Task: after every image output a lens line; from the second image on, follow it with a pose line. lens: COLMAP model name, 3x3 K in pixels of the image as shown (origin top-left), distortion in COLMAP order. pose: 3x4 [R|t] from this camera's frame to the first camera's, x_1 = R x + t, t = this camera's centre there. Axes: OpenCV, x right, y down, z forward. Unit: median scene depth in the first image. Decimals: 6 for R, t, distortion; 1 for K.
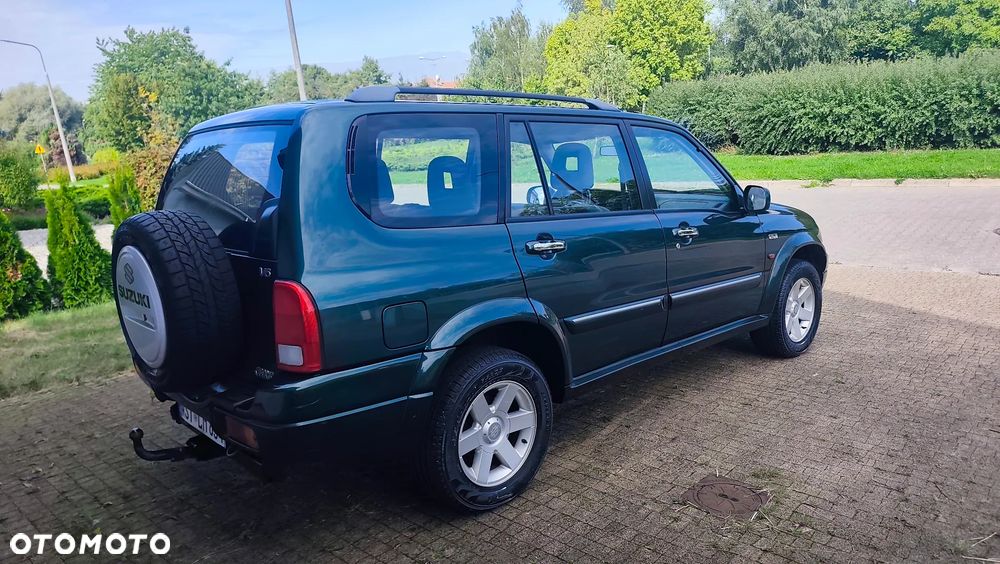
lens RADIAL K [[709.9, 0, 506.6], [0, 709.9, 301.8], [0, 0, 1]] dist [0.039243, -0.045832]
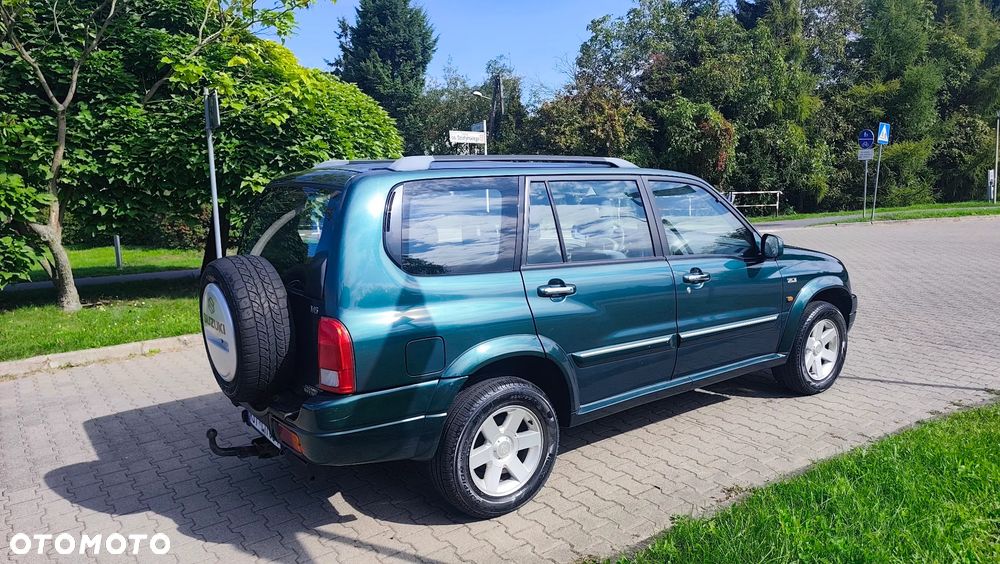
lens RADIAL K [[710.2, 0, 513.4], [0, 710.2, 290.8], [0, 0, 1]] dist [0.036886, -0.040616]
pose [[0.993338, 0.038063, -0.108772, 0.081432], [-0.041182, 0.998798, -0.026574, -0.032394], [0.107630, 0.030876, 0.993711, -0.115573]]
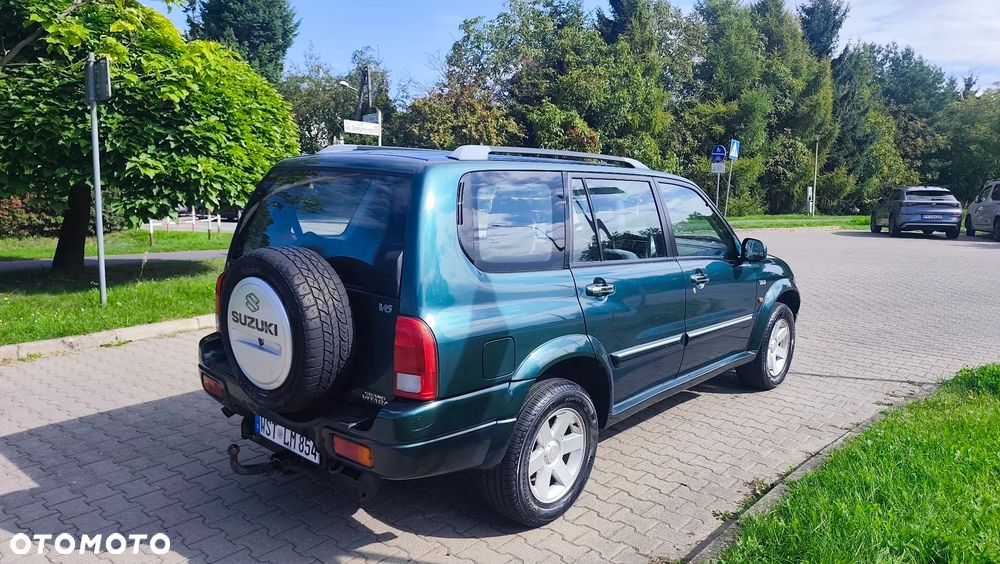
lens RADIAL K [[709.8, 0, 528.7], [0, 709.8, 280.3], [0, 0, 1]] dist [0.042305, -0.044515]
pose [[0.990984, 0.050470, 0.124112, -0.147943], [-0.044565, 0.997759, -0.049907, -0.022885], [-0.126352, 0.043926, 0.991012, -0.086608]]
